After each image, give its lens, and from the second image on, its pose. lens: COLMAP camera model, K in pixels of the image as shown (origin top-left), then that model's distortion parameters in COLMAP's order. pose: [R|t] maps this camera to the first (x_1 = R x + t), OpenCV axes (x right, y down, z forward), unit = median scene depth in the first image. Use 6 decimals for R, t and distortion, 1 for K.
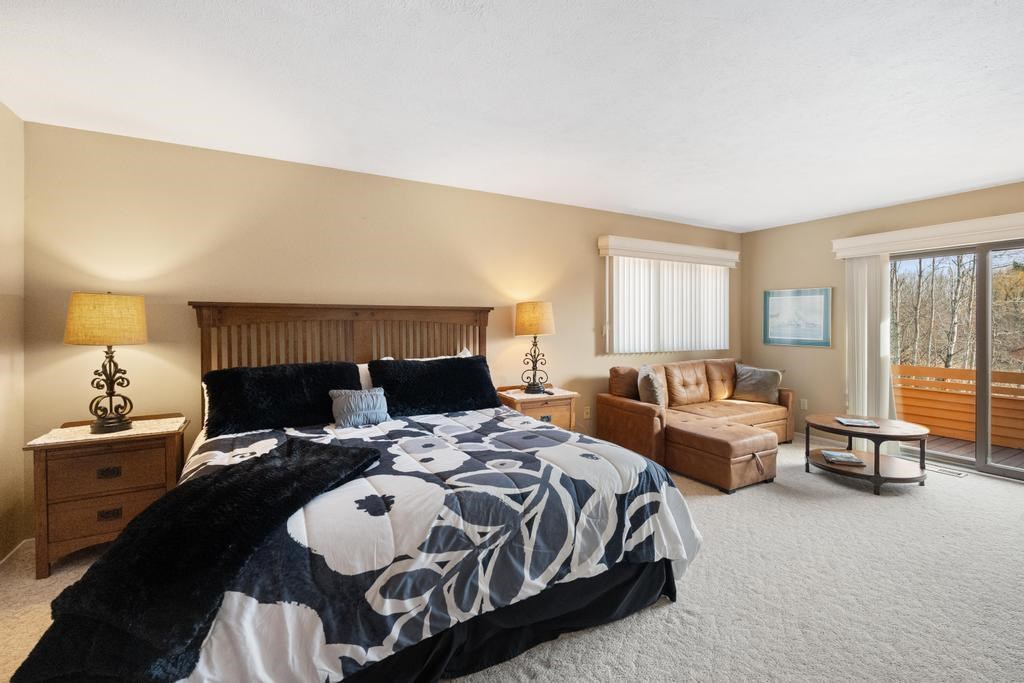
lens RADIAL K [[455.8, 0, 508.6], [0, 455.8, 327.0], [0, 0, 1]] dist [-0.001803, -0.000155]
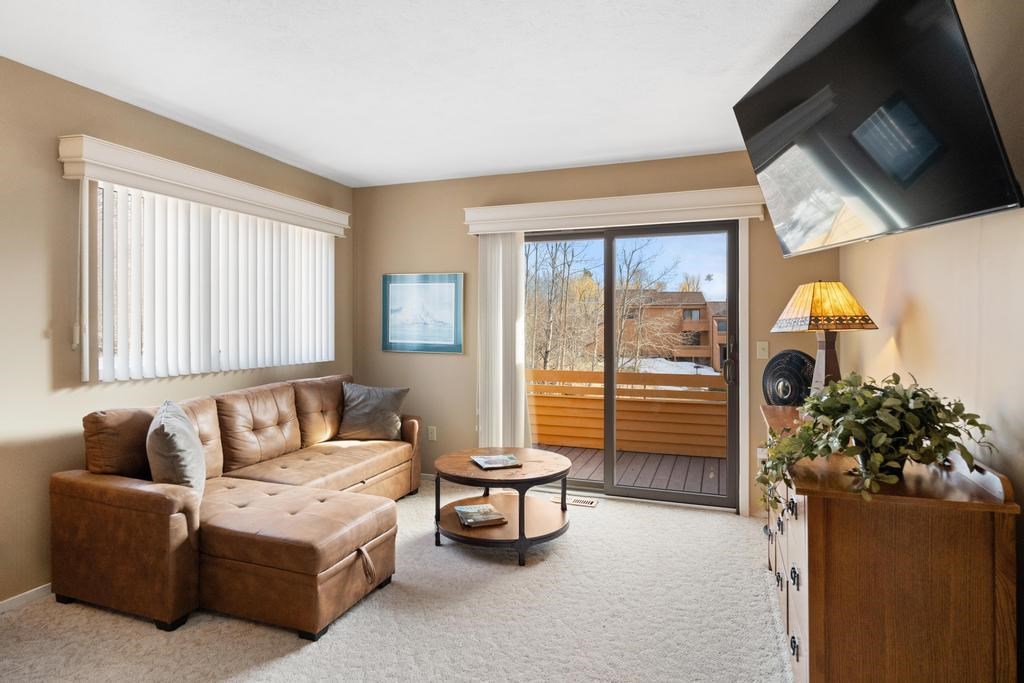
lens RADIAL K [[565.3, 0, 509.7], [0, 565.3, 319.7], [0, 0, 1]] dist [0.000441, 0.000111]
pose [[0.755749, 0.002951, 0.654855, 0.168335], [0.004551, 0.999942, -0.009758, -0.001015], [-0.654846, 0.010355, 0.755692, 0.263604]]
